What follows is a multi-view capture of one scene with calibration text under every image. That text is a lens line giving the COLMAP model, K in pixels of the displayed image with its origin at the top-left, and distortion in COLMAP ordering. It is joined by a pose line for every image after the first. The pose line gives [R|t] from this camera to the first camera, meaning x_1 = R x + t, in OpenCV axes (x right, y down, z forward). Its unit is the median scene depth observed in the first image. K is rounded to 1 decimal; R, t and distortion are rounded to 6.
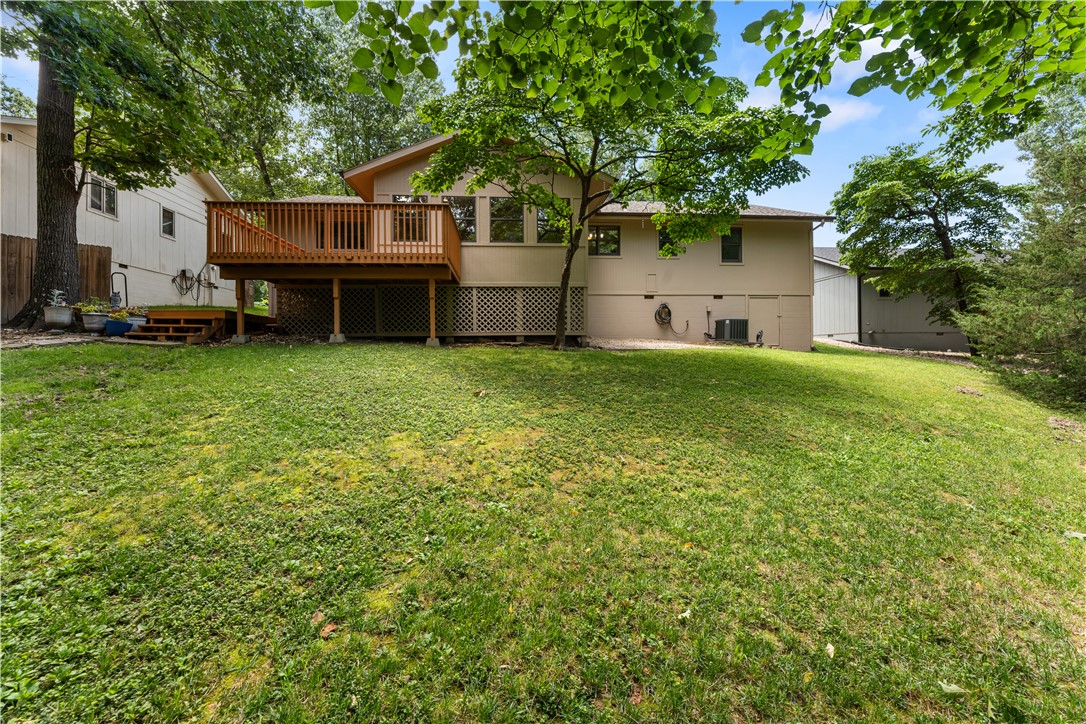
lens RADIAL K [[434.1, 0, 538.9], [0, 434.1, 349.2], [0, 0, 1]] dist [0.000072, -0.000118]
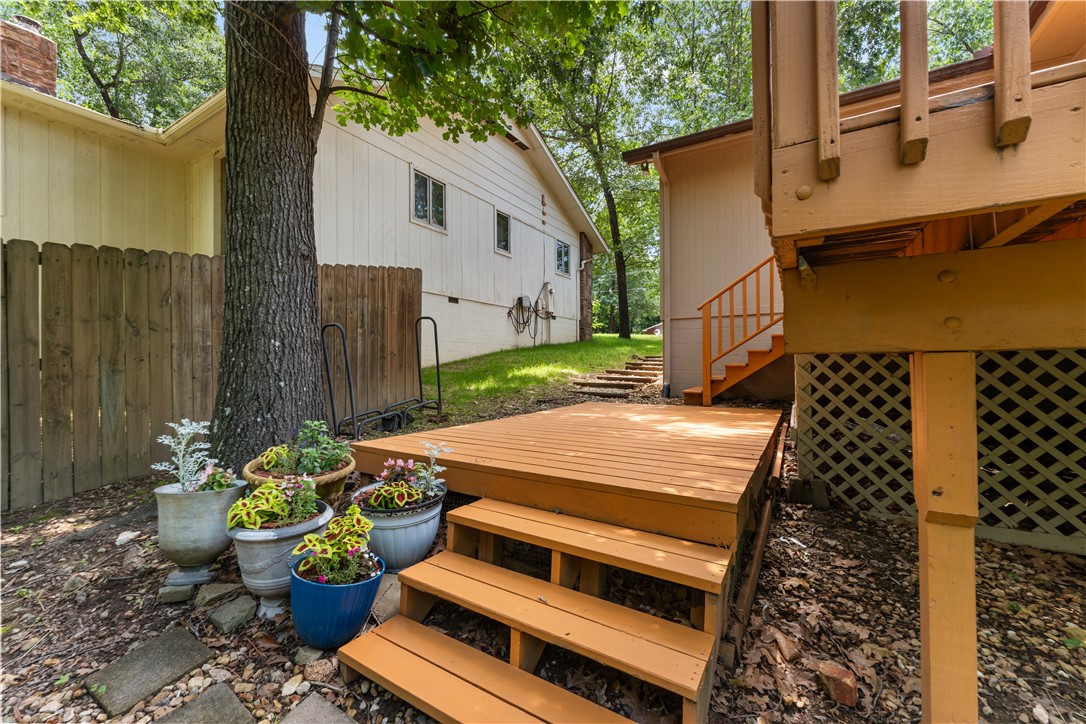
lens RADIAL K [[434.1, 0, 537.1], [0, 434.1, 360.2], [0, 0, 1]] dist [0.000072, -0.000118]
pose [[0.806802, -0.000491, -0.590821, -0.448470], [0.005803, 0.999958, 0.007094, -0.101462], [0.590793, -0.009152, 0.806771, 0.527390]]
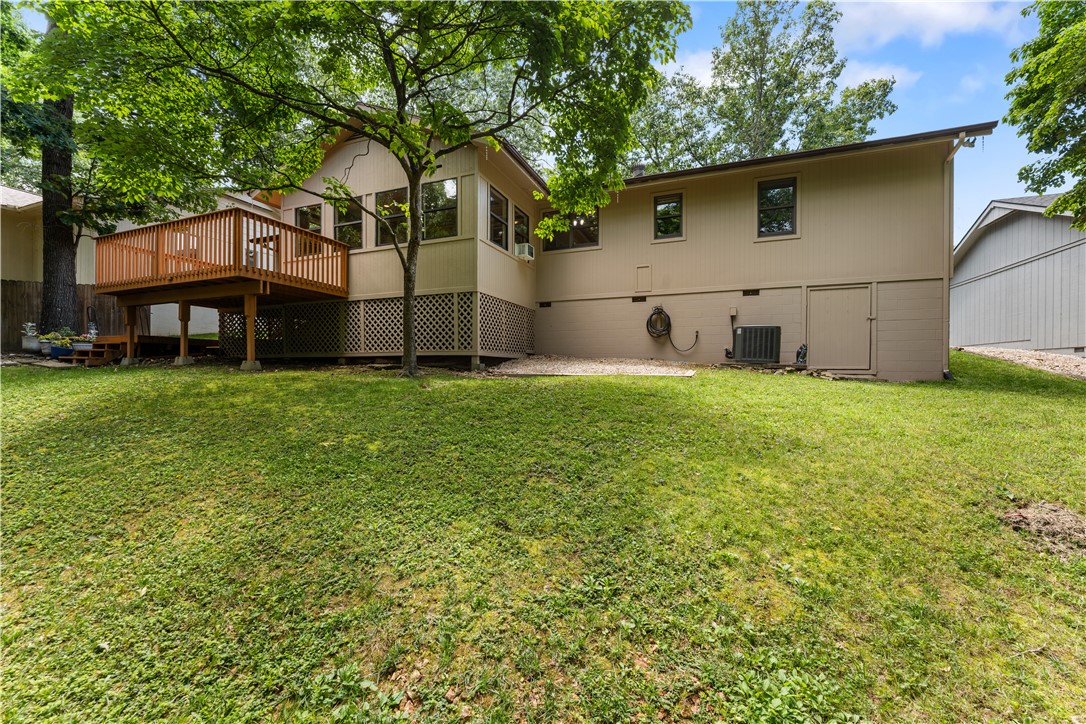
lens RADIAL K [[434.1, 0, 524.3], [0, 434.1, 370.6], [0, 0, 1]] dist [0.000072, -0.000118]
pose [[0.892591, 0.013201, -0.450674, 0.436715], [-0.005924, 0.999828, 0.017555, -0.015714], [0.450828, -0.012999, 0.892516, 0.298721]]
